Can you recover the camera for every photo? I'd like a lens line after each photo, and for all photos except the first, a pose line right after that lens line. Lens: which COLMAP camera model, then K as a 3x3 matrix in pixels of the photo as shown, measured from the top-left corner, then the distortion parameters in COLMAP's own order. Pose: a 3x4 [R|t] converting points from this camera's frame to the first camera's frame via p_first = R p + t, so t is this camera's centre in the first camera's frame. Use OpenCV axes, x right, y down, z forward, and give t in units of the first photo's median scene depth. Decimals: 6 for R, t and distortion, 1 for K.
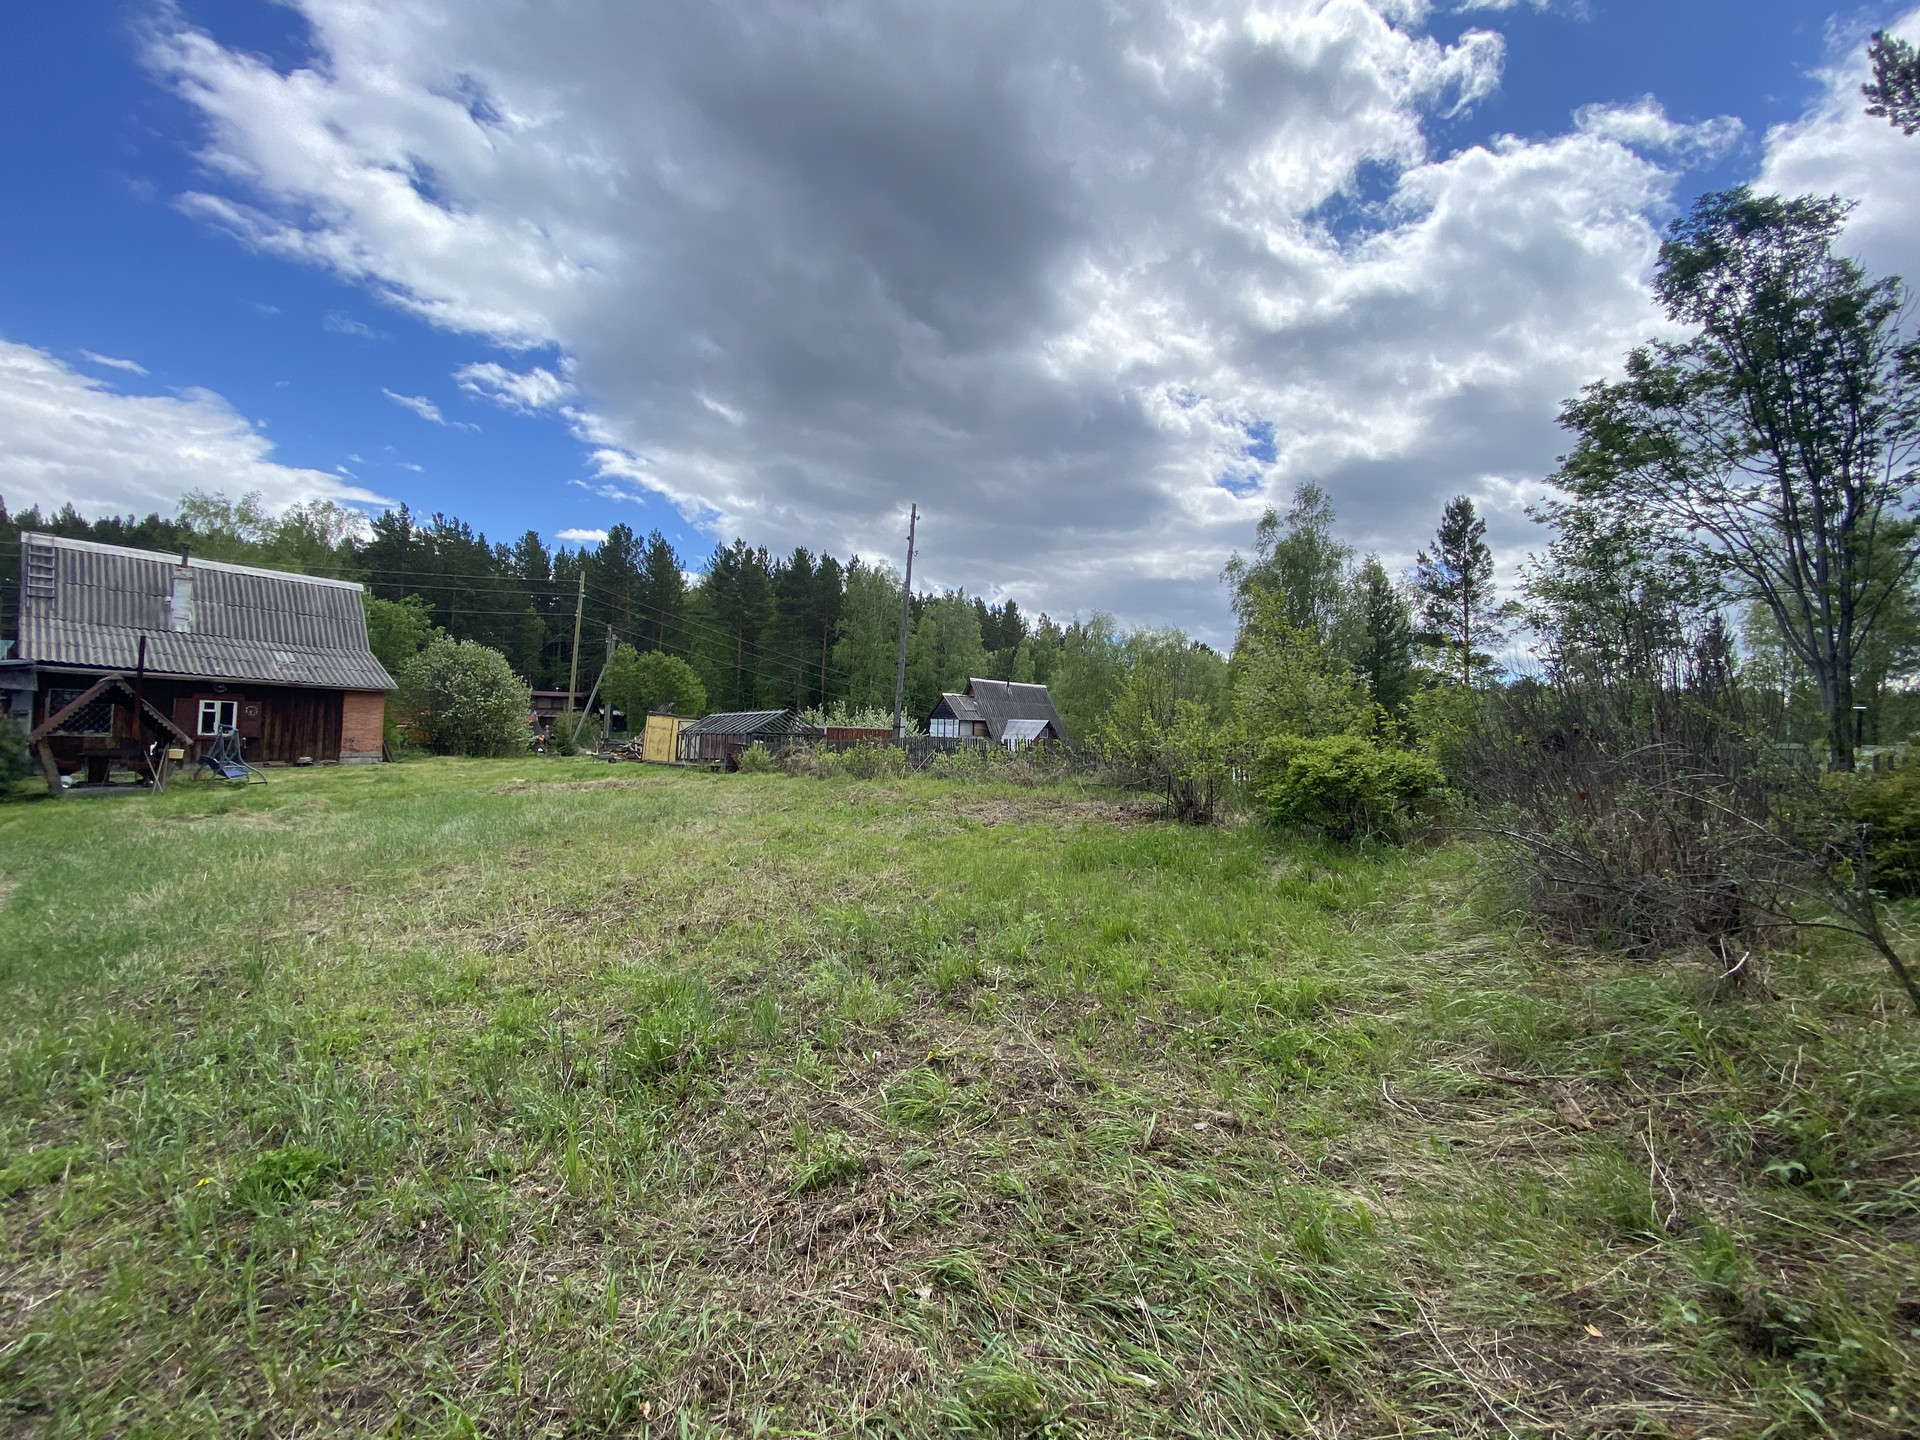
lens RADIAL K [[777.7, 0, 962.3], [0, 777.7, 717.0], [0, 0, 1]] dist [0.005654, -0.013895]
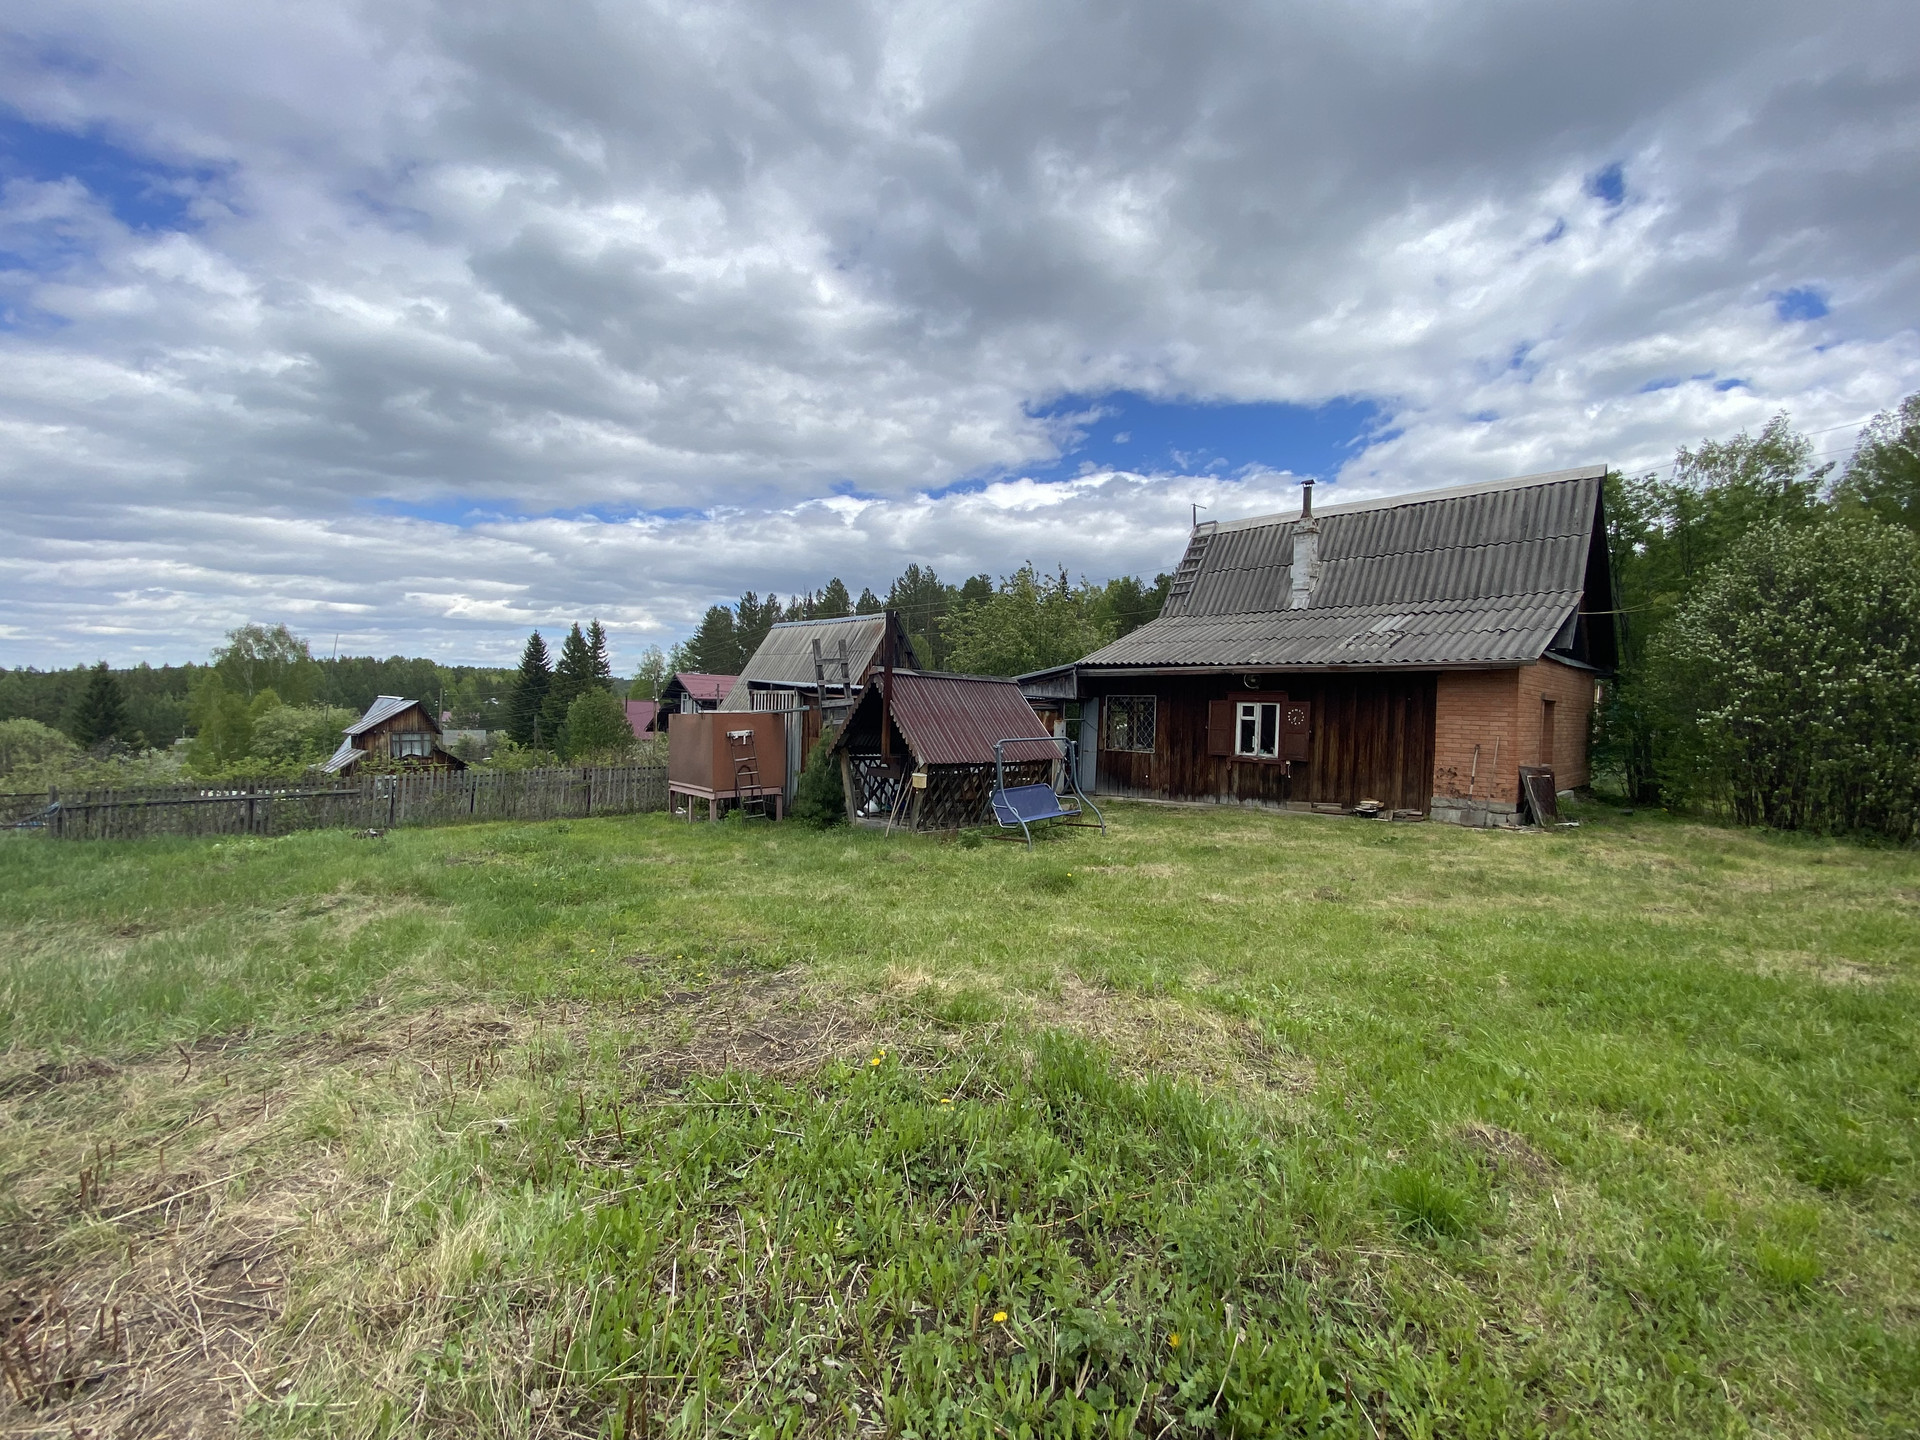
lens RADIAL K [[777.7, 0, 958.7], [0, 777.7, 714.9], [0, 0, 1]] dist [0.005654, -0.013895]
pose [[-0.146137, -0.025844, -0.988927, -0.261221], [0.001023, 0.999654, -0.026275, 0.005468], [0.989264, -0.004851, -0.146060, 0.794195]]
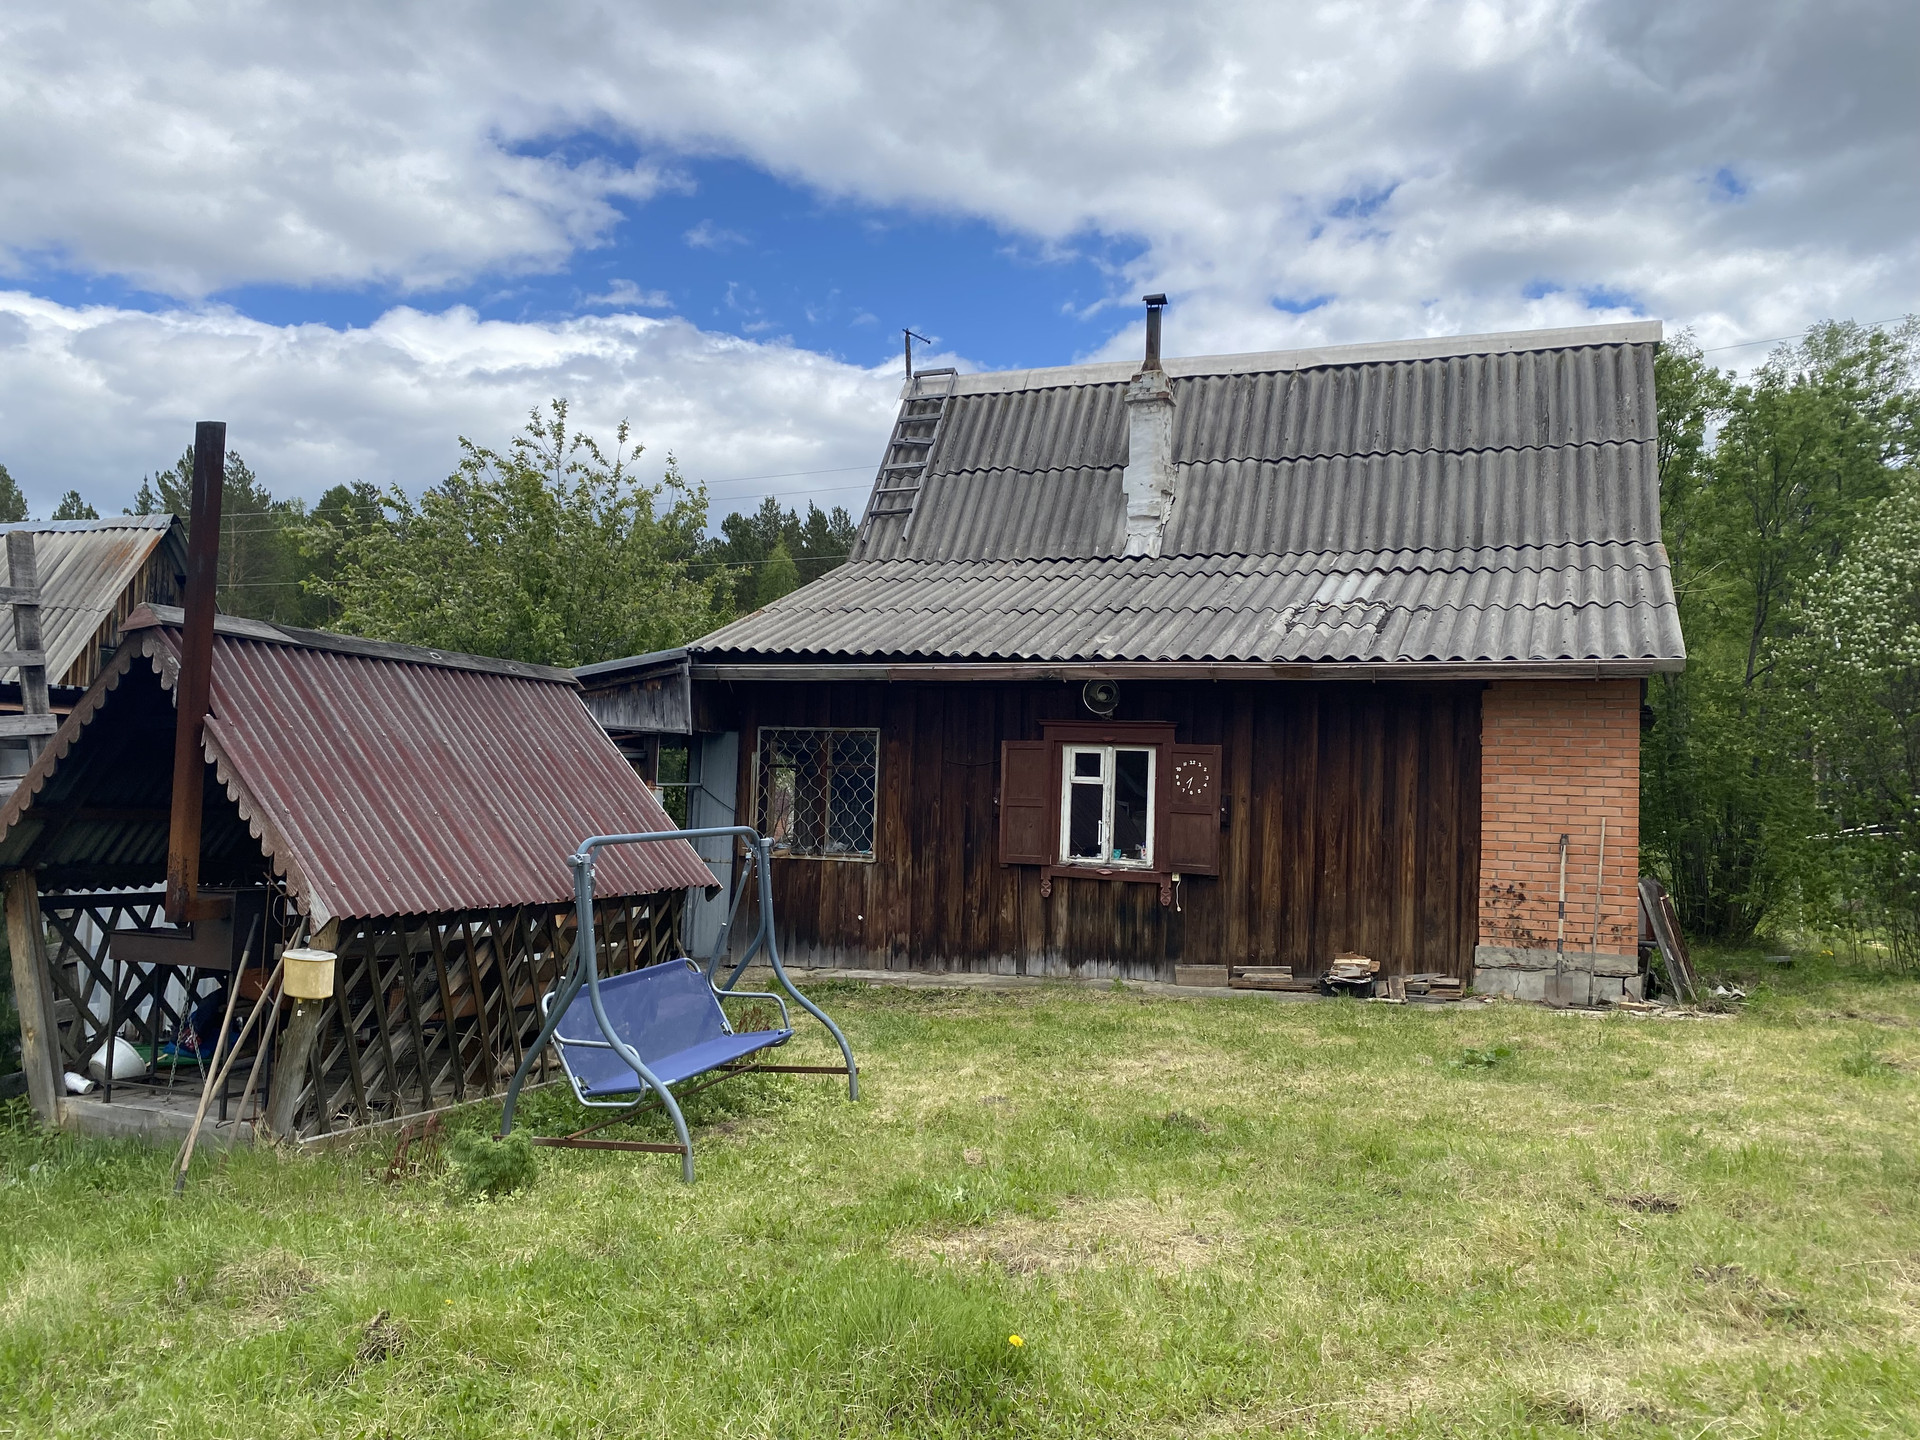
lens RADIAL K [[1450.2, 0, 963.1], [0, 1450.2, 721.3], [0, 0, 1]] dist [0.007552, -0.018582]
pose [[0.280398, -0.068047, -0.957469, -0.423782], [0.010101, 0.997638, -0.067944, 0.005572], [0.959831, 0.009380, 0.280423, 0.743977]]
